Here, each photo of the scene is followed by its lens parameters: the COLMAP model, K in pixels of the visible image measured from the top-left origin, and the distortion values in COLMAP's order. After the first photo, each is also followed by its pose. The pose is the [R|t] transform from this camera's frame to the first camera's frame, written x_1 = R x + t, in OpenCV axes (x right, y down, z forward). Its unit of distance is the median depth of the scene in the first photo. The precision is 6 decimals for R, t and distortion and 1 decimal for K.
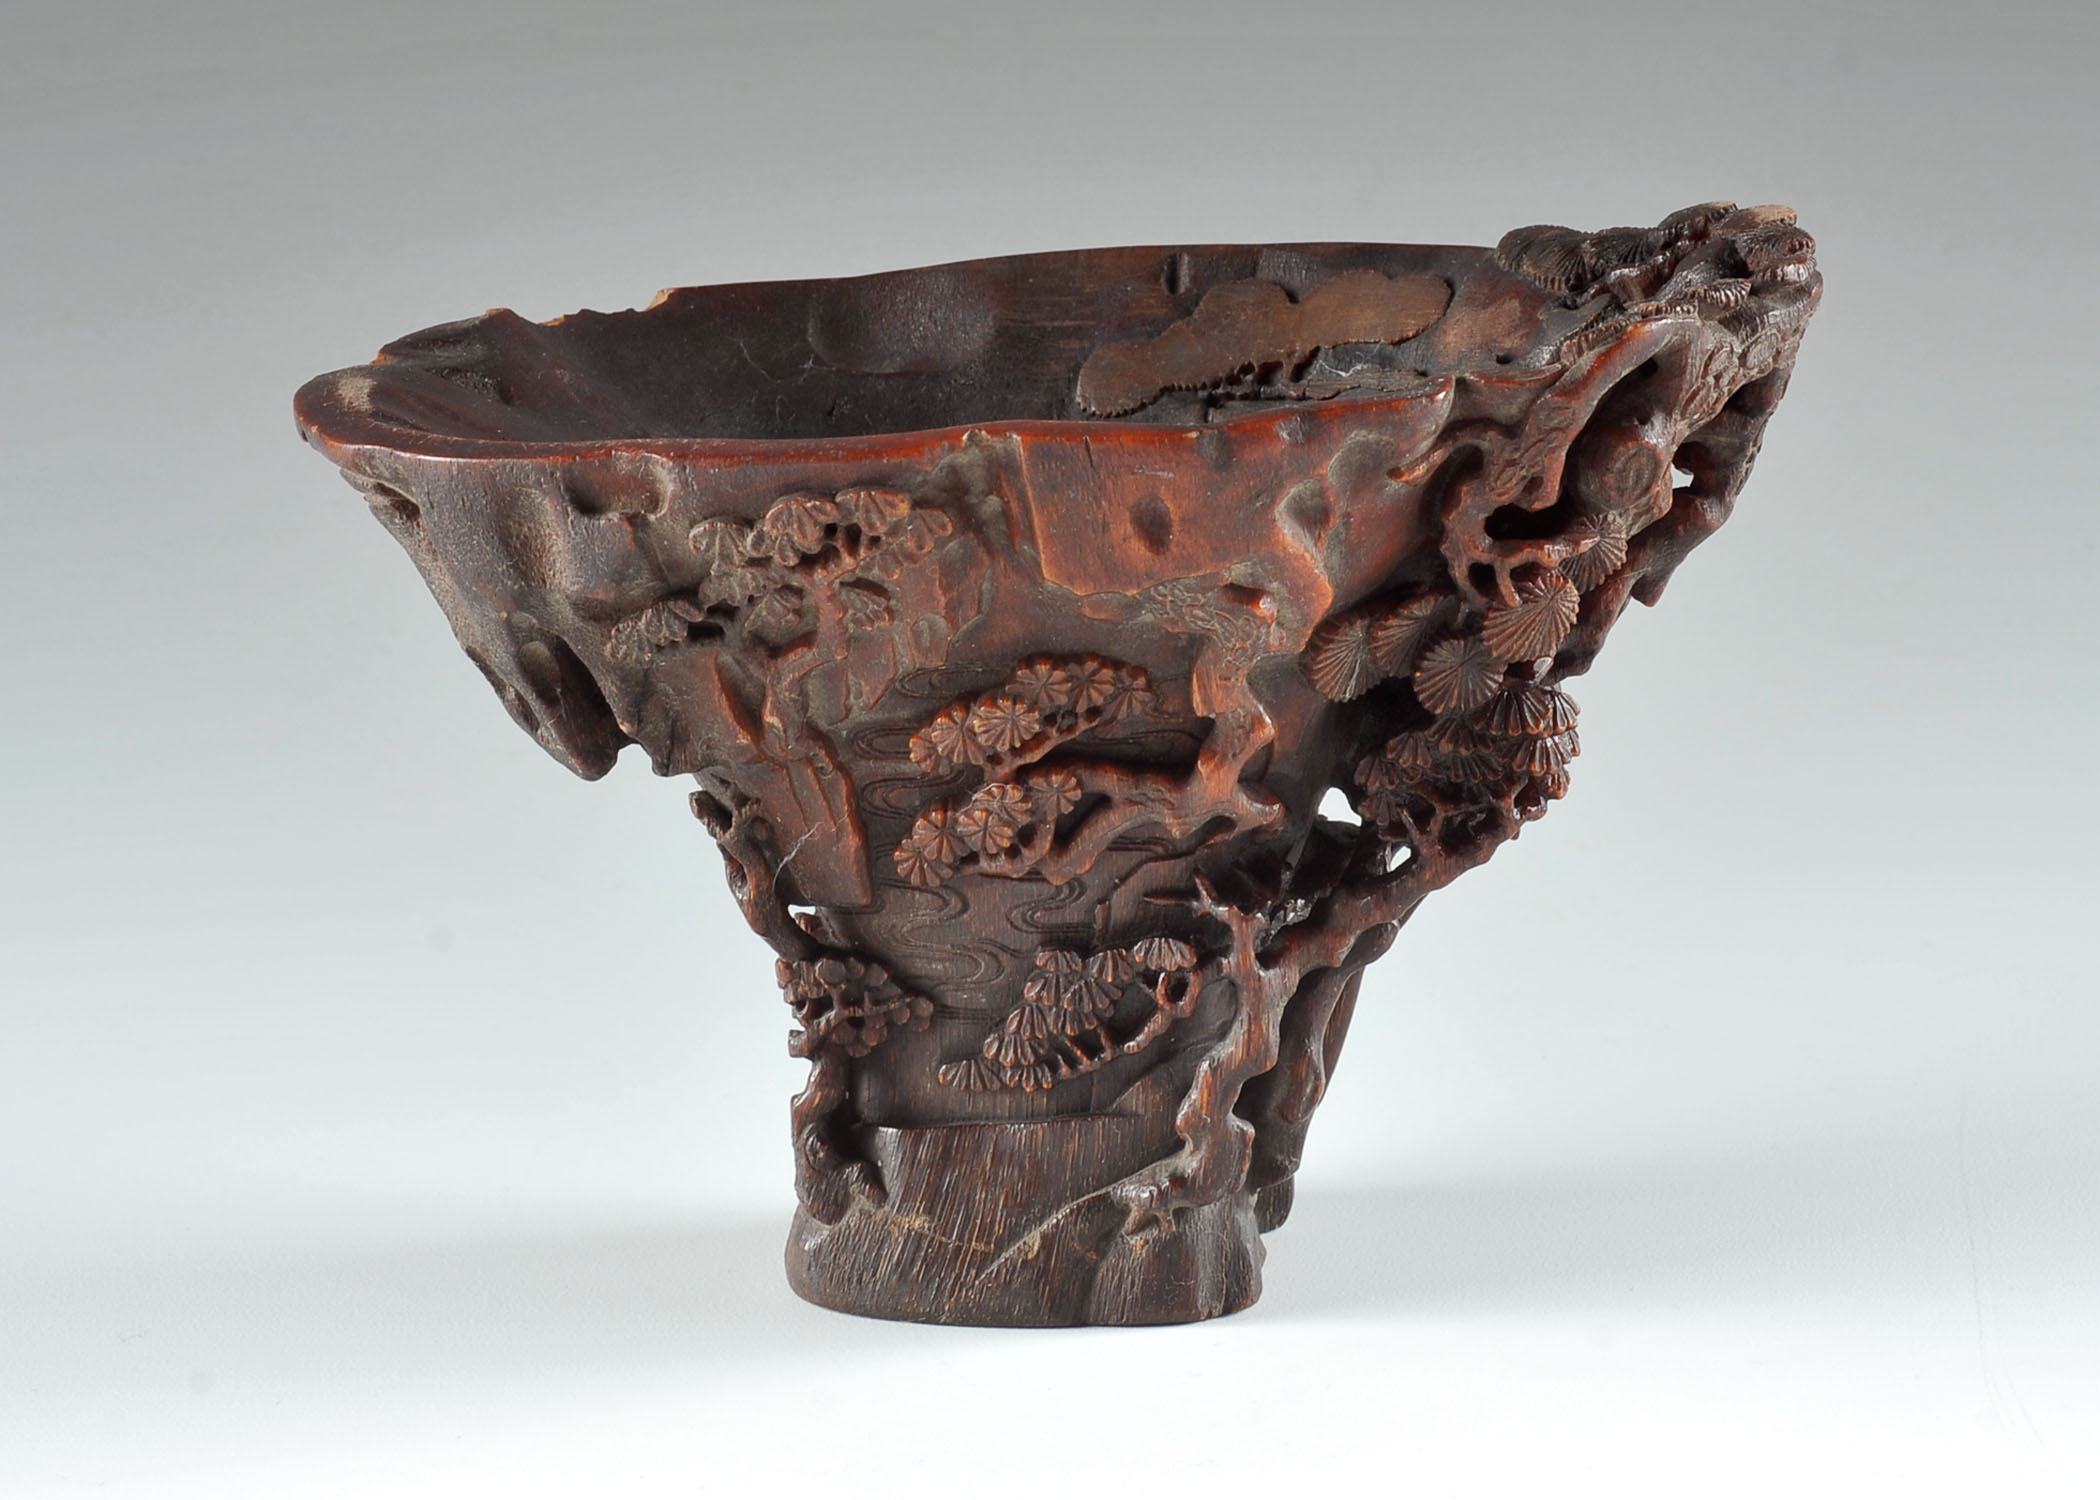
lens RADIAL K [[6542.9, 0, 1050.0], [0, 6542.9, 750.0], [0, 0, 1]] dist [0.093255, 0.630048]
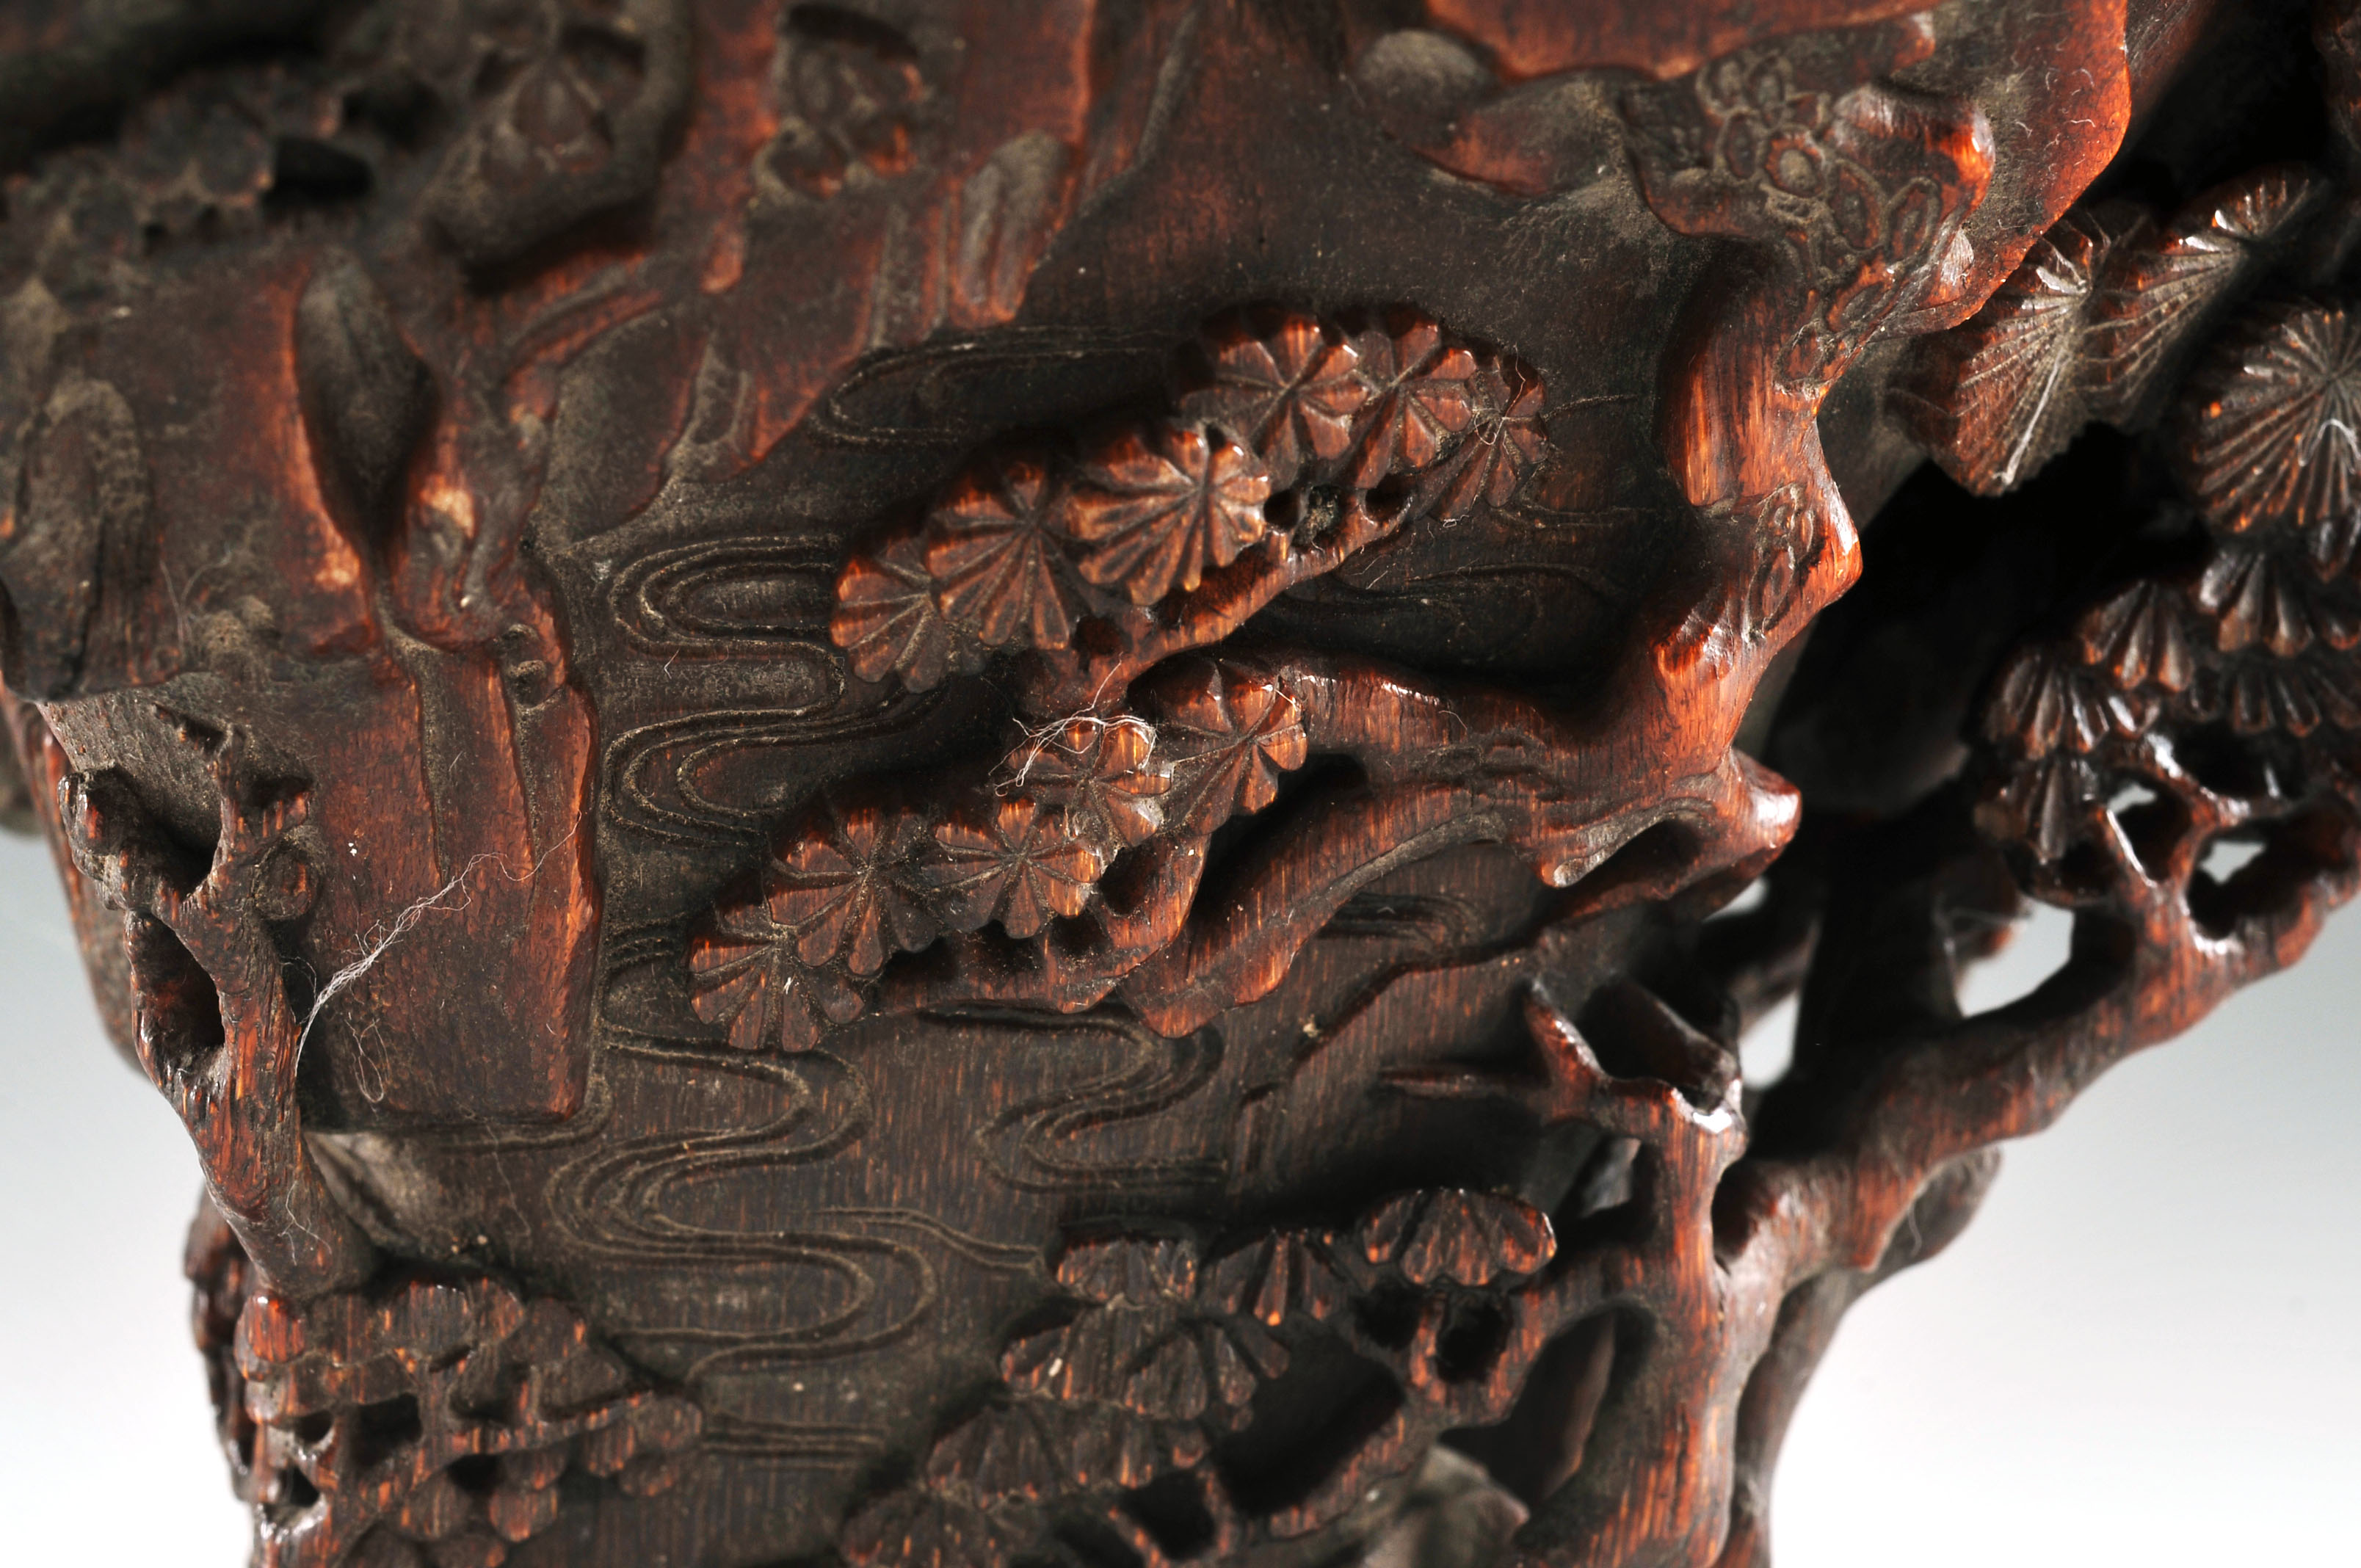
lens RADIAL K [[7439.5, 0, 1180.5], [0, 7439.5, 784.0], [0, 0, 1]] dist [-0.141820, 0.157324]
pose [[0.939953, 0.002137, 0.341297, -0.131311], [0.025267, 0.996801, -0.075831, 0.037167], [-0.340367, 0.079901, 0.936892, 0.642589]]
